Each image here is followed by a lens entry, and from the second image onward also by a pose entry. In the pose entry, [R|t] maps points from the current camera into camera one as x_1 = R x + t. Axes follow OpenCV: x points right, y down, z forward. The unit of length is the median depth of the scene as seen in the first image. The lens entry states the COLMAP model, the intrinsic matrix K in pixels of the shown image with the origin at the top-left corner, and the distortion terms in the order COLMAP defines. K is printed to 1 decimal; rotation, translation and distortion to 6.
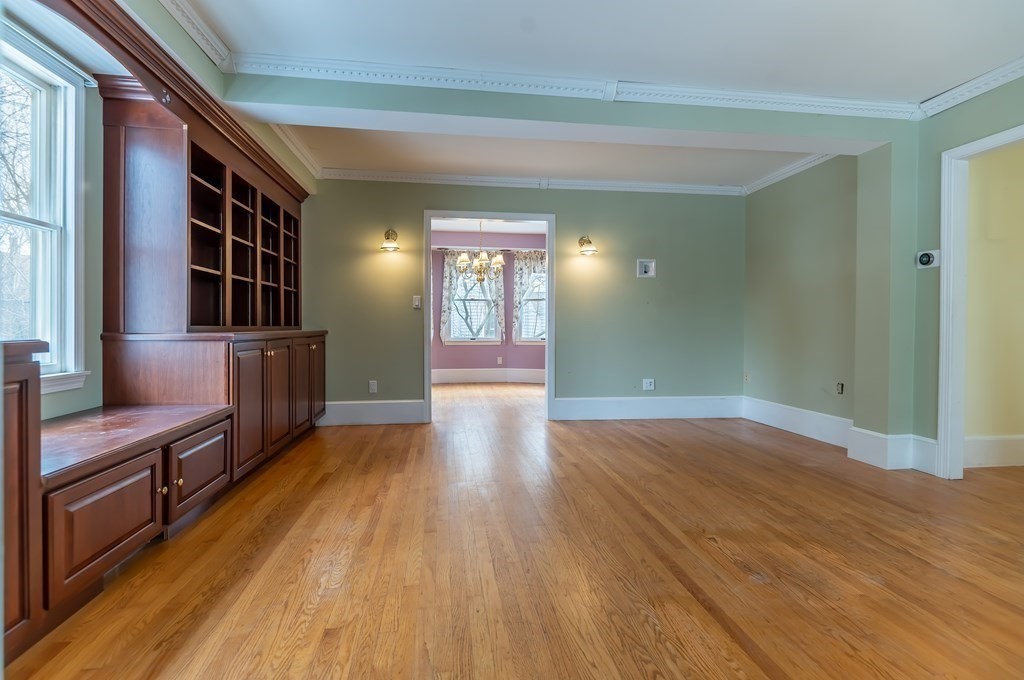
lens RADIAL K [[470.3, 0, 509.4], [0, 470.3, 325.8], [0, 0, 1]] dist [0.003142, -0.006033]
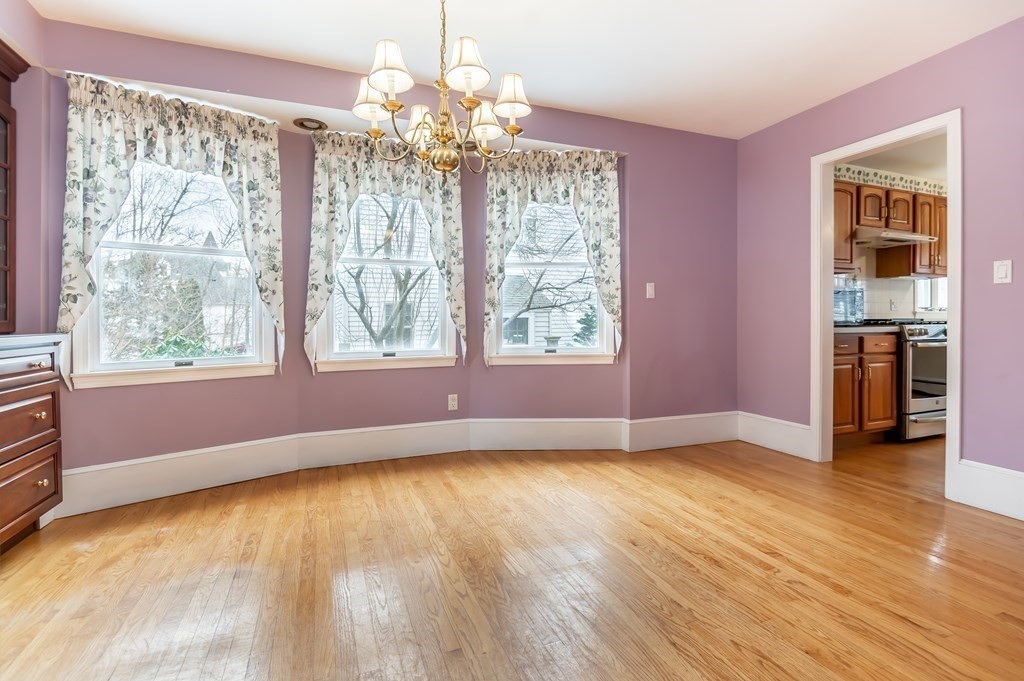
lens RADIAL K [[470.3, 0, 512.8], [0, 470.3, 322.1], [0, 0, 1]] dist [0.003142, -0.006033]
pose [[0.967794, -0.008975, 0.251583, -0.077326], [0.008415, 0.999959, 0.003305, -0.001258], [-0.251602, -0.001081, 0.967830, 0.573140]]
